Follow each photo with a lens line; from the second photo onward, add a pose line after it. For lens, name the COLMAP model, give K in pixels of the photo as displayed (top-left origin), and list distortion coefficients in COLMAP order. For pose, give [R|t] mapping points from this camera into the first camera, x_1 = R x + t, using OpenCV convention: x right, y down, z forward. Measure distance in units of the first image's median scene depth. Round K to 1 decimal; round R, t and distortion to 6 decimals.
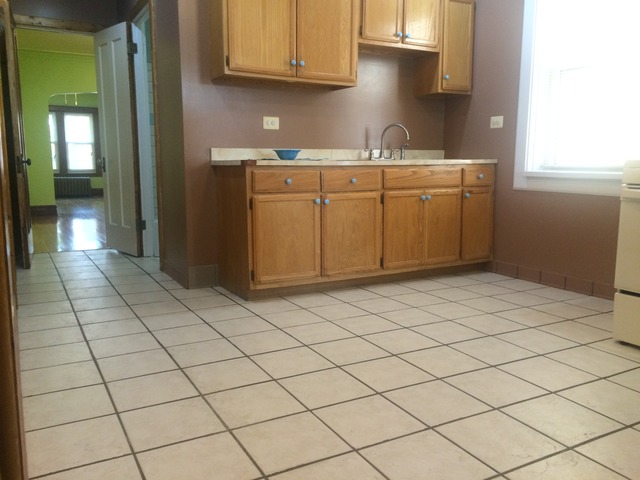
lens RADIAL K [[550.2, 0, 320.7], [0, 550.2, 239.3], [0, 0, 1]] dist [0.062427, -0.035219]
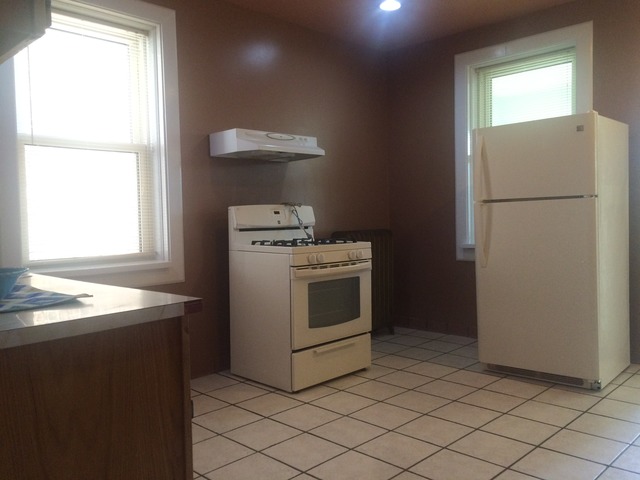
lens RADIAL K [[550.2, 0, 321.2], [0, 550.2, 240.0], [0, 0, 1]] dist [0.062427, -0.035219]
pose [[-0.289376, -0.016184, 0.957079, -0.608725], [0.171266, 0.982847, 0.068403, -0.208672], [-0.941770, 0.183709, -0.281640, 1.223919]]
